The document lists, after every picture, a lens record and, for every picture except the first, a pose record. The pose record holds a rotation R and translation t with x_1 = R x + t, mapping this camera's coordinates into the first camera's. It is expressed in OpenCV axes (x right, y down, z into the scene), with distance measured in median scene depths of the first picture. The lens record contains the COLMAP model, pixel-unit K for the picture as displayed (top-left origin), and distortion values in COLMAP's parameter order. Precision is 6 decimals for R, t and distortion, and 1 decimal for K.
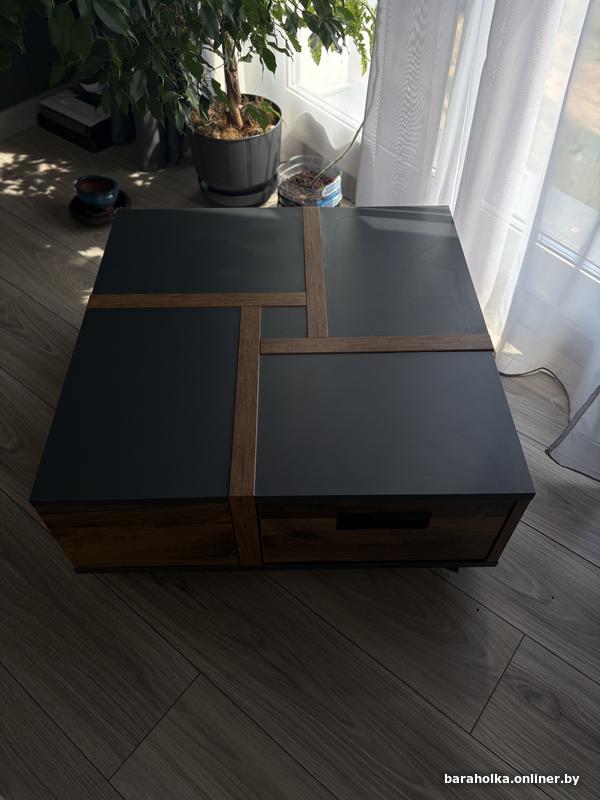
lens RADIAL K [[607.2, 0, 300.3], [0, 607.2, 402.5], [0, 0, 1]] dist [0.007794, -0.001430]
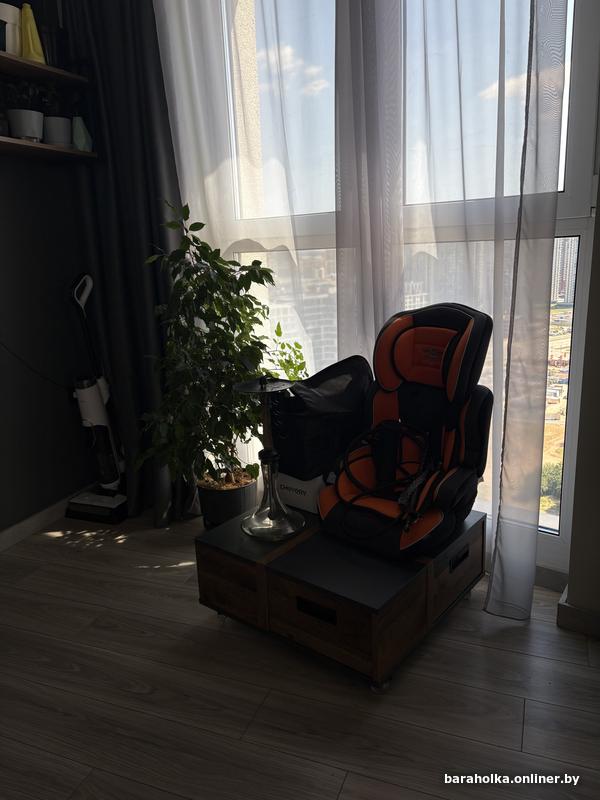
lens RADIAL K [[606.1, 0, 297.4], [0, 606.1, 403.1], [0, 0, 1]] dist [0.005520, 0.001910]
pose [[0.957013, -0.111601, 0.267715, -0.380826], [0.249778, 0.786292, -0.565116, 0.358595], [-0.147434, 0.607692, 0.780367, -0.440821]]
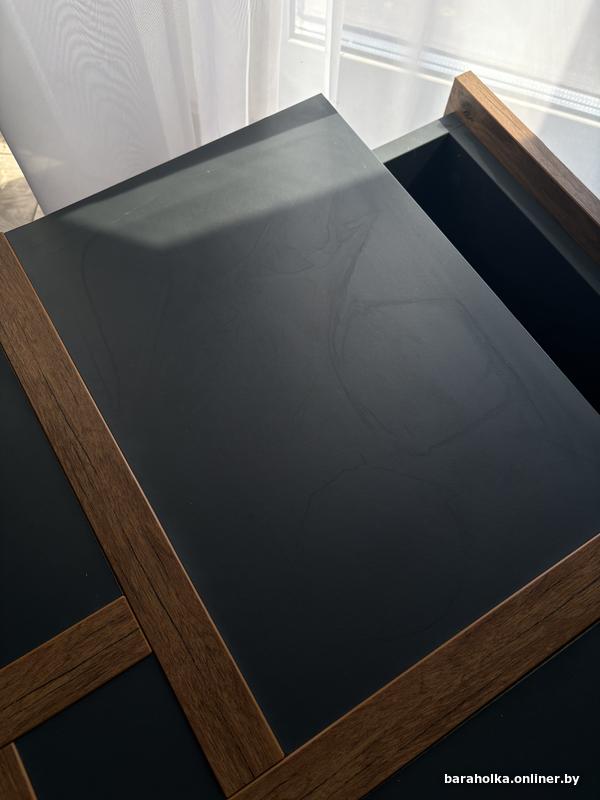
lens RADIAL K [[606.1, 0, 297.4], [0, 606.1, 403.1], [0, 0, 1]] dist [0.005520, 0.001910]
pose [[0.827336, -0.514770, 0.224781, 0.045791], [0.421671, 0.833554, 0.356905, -0.237594], [-0.371091, -0.200496, 0.906693, 0.487060]]
